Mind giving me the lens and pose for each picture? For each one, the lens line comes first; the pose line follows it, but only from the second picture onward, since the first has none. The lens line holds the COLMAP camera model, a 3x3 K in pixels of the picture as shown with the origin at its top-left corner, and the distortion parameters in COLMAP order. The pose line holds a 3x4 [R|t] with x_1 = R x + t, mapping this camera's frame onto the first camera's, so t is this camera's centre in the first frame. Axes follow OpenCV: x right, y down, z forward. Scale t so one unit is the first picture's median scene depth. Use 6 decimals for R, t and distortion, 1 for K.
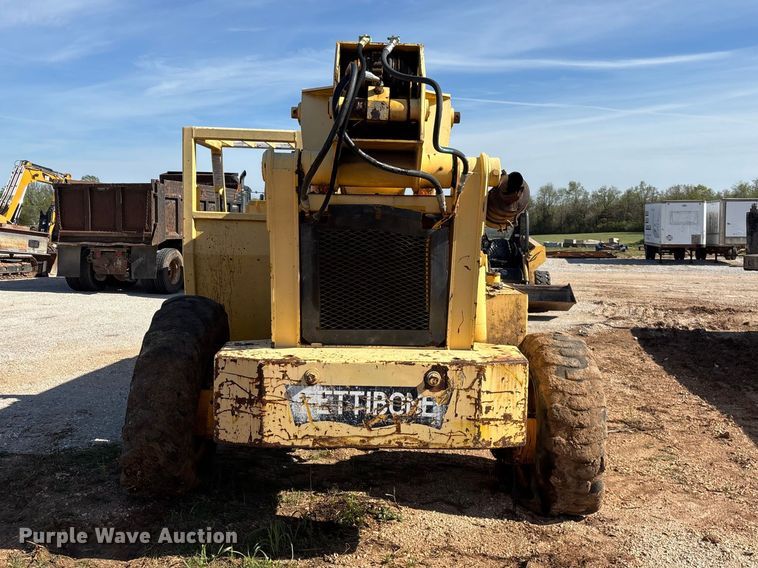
lens RADIAL K [[750.6, 0, 398.4], [0, 750.6, 248.2], [0, 0, 1]] dist [0.025795, 0.000000]
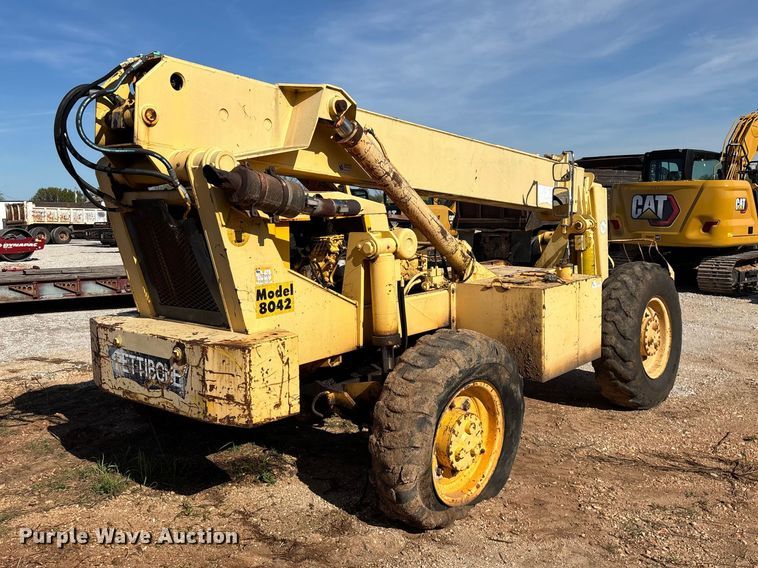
lens RADIAL K [[738.9, 0, 365.7], [0, 738.9, 266.3], [0, 0, 1]] dist [0.028897, 0.000000]
pose [[0.732500, 0.027386, -0.680216, 0.965178], [0.003571, 0.999022, 0.044067, -0.004245], [0.680758, -0.034709, 0.731686, 0.371497]]
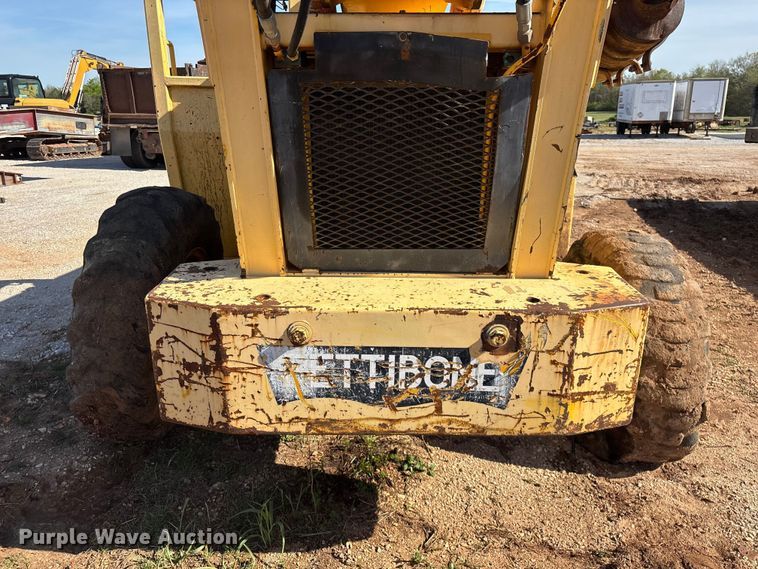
lens RADIAL K [[569.9, 0, 385.6], [0, 569.9, 281.6], [0, 0, 1]] dist [0.059175, -0.061267]
pose [[0.999260, -0.002505, -0.038382, -0.025235], [0.012310, 0.966215, 0.257445, 0.010042], [0.036440, -0.257727, 0.965530, 0.537457]]
